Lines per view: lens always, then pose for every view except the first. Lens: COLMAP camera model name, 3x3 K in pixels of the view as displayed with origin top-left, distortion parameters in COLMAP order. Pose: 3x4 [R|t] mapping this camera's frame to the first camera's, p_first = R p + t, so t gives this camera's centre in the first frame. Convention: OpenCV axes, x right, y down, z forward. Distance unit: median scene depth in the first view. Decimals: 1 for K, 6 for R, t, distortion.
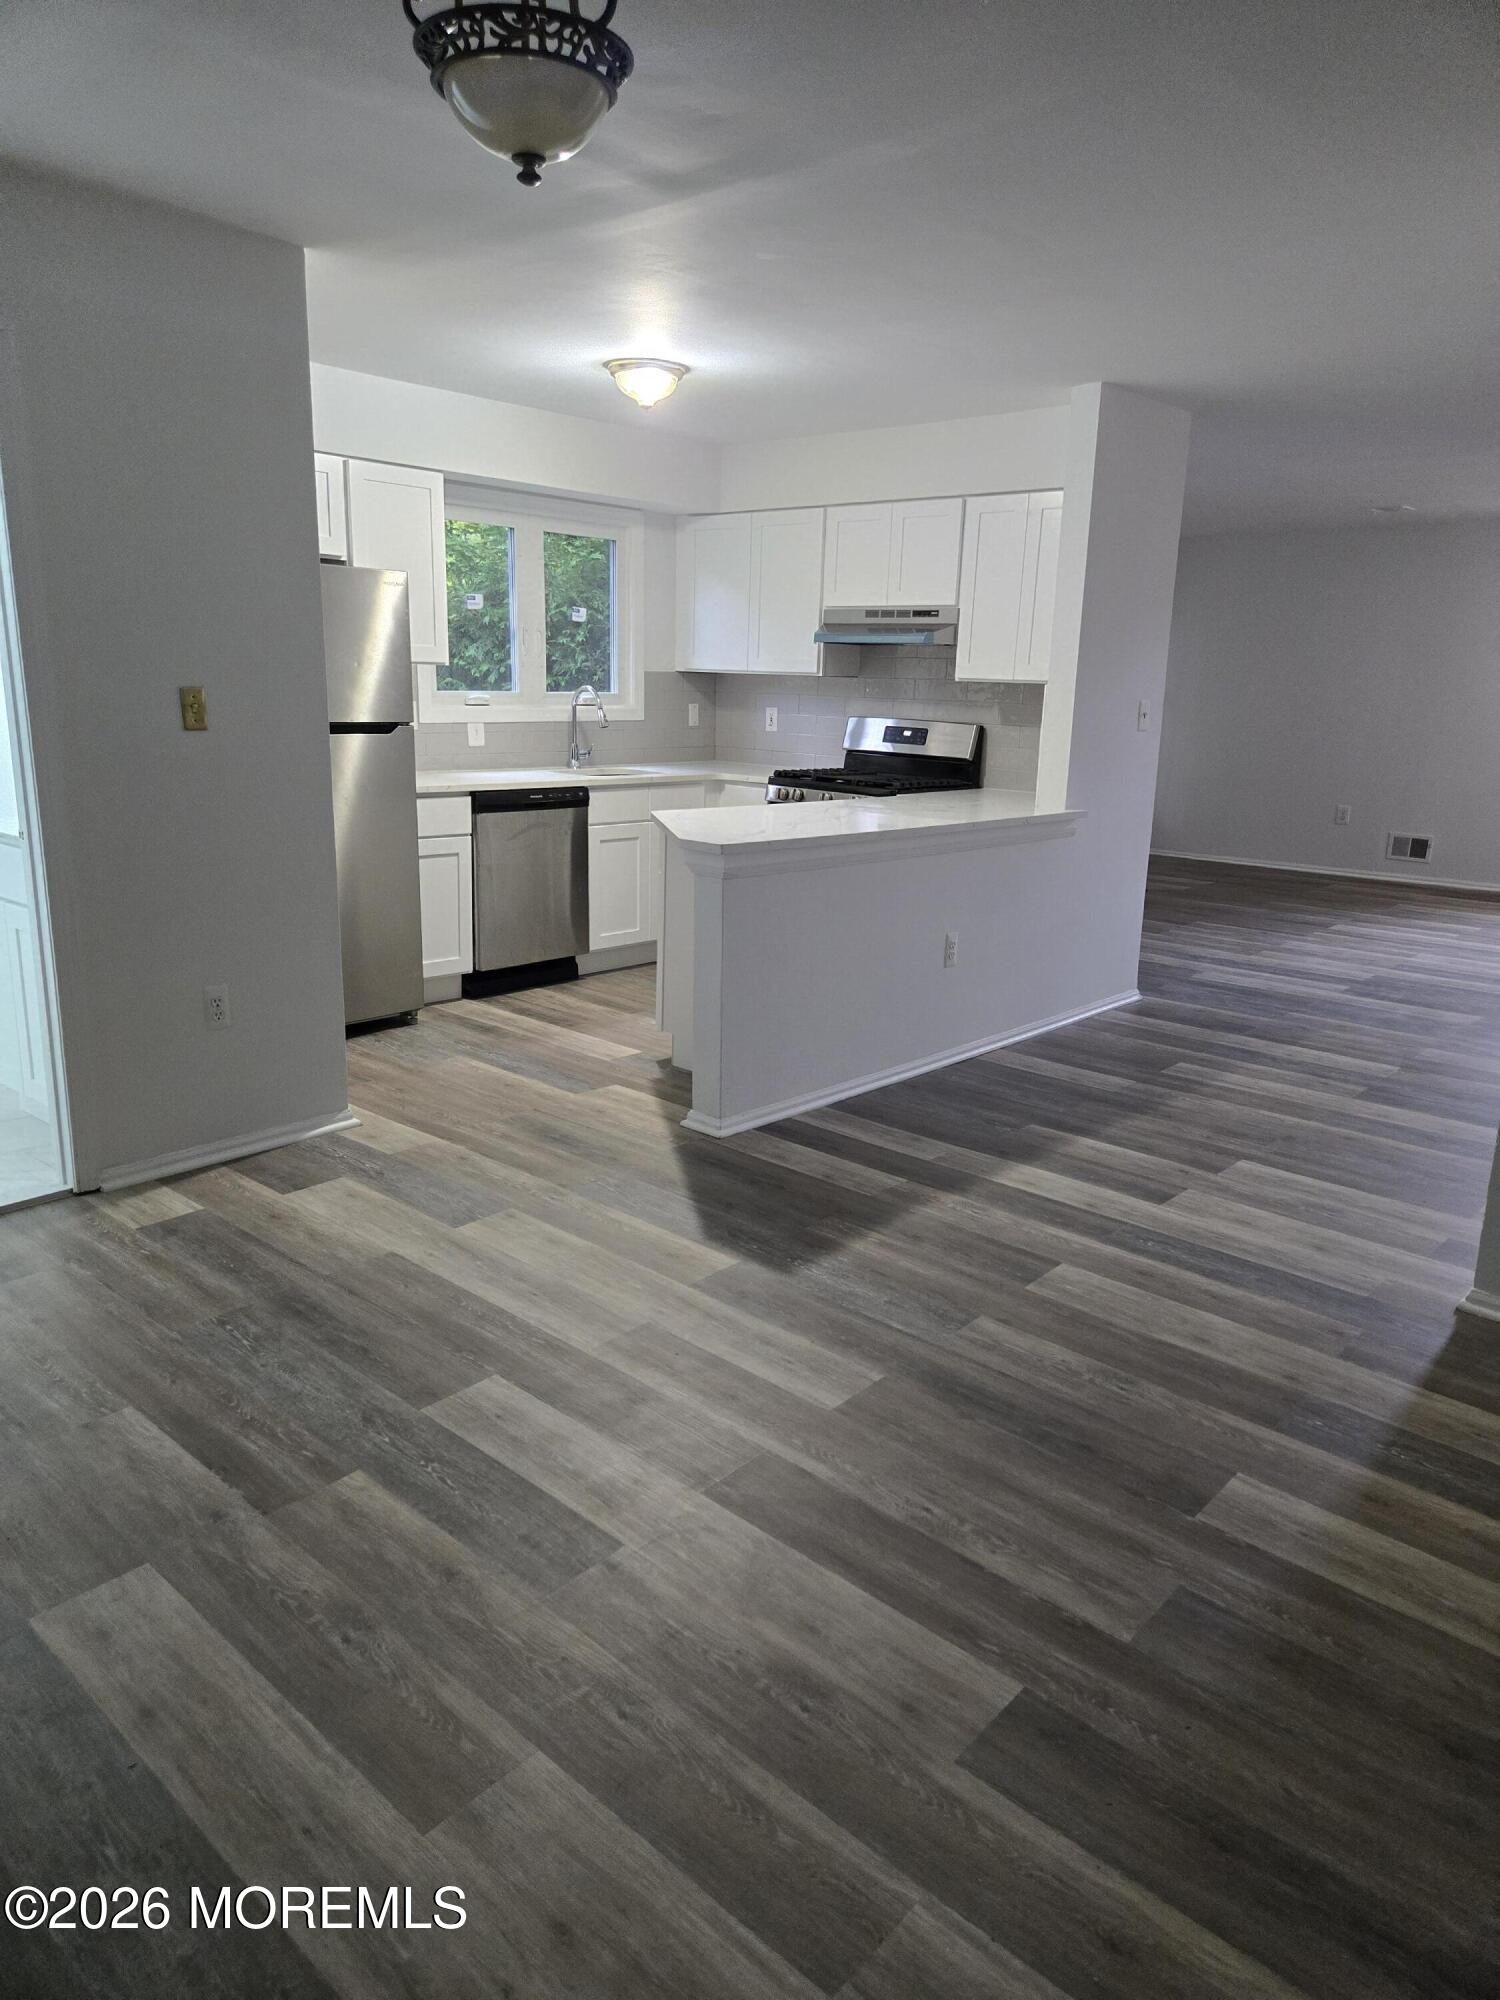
lens RADIAL K [[1339.3, 0, 753.7], [0, 1339.3, 997.2], [0, 0, 1]] dist [0.077010, -0.059073]
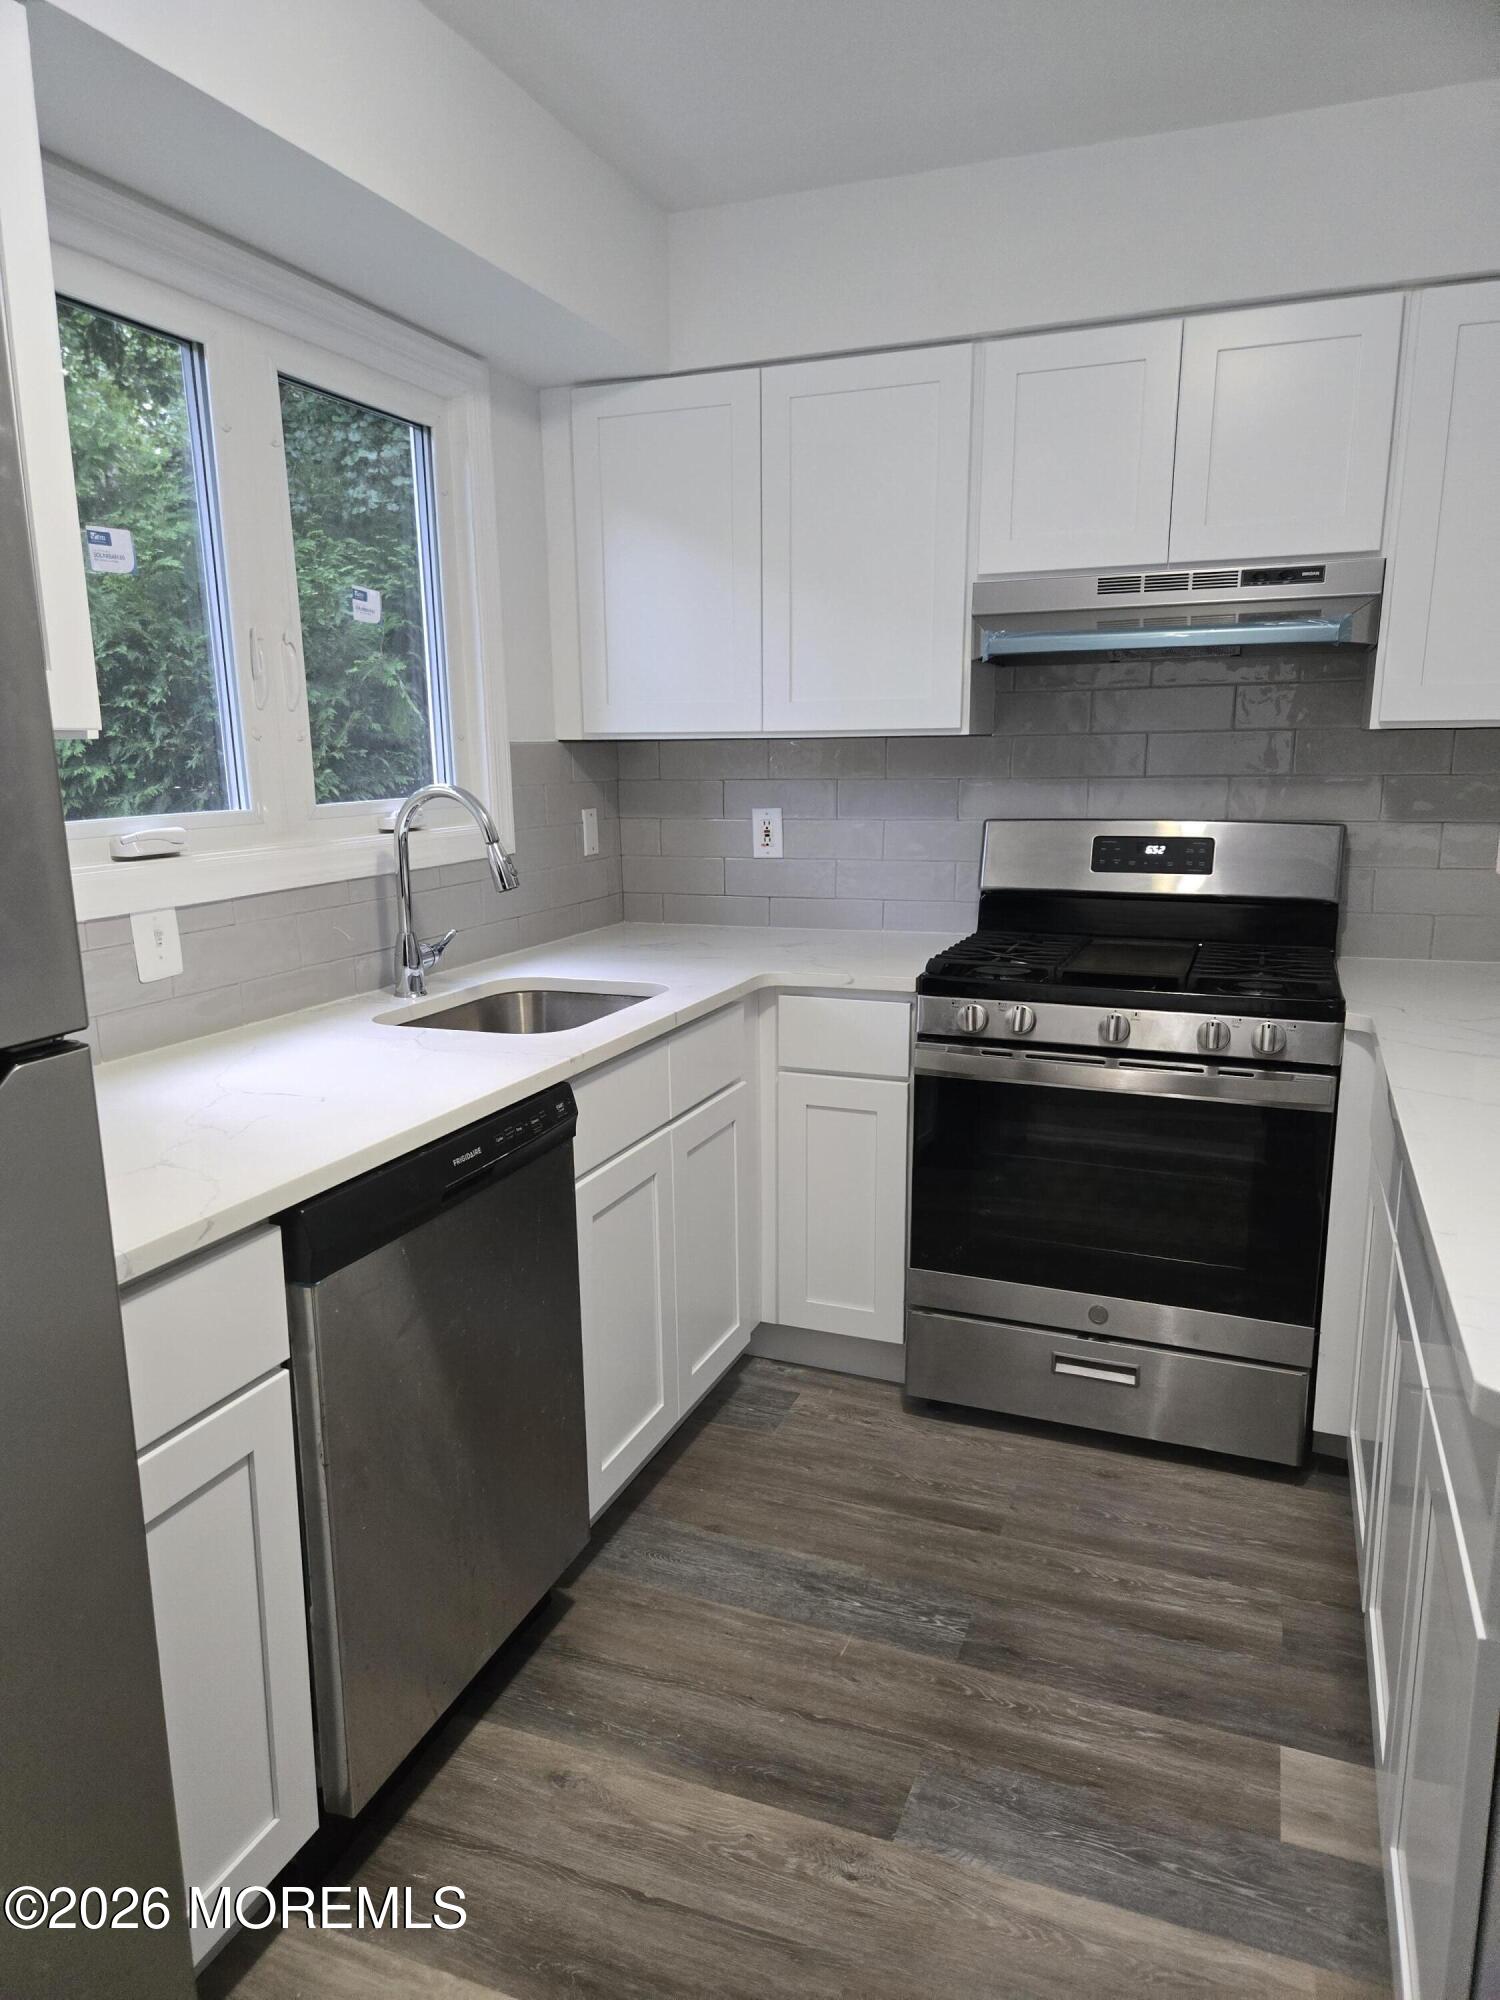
lens RADIAL K [[1339.3, 0, 736.5], [0, 1339.3, 1033.8], [0, 0, 1]] dist [0.077010, -0.059073]
pose [[0.937047, -0.112139, 0.330709, -0.192557], [0.120078, 0.992758, -0.003606, -0.161107], [-0.327910, 0.043090, 0.943726, 0.662439]]
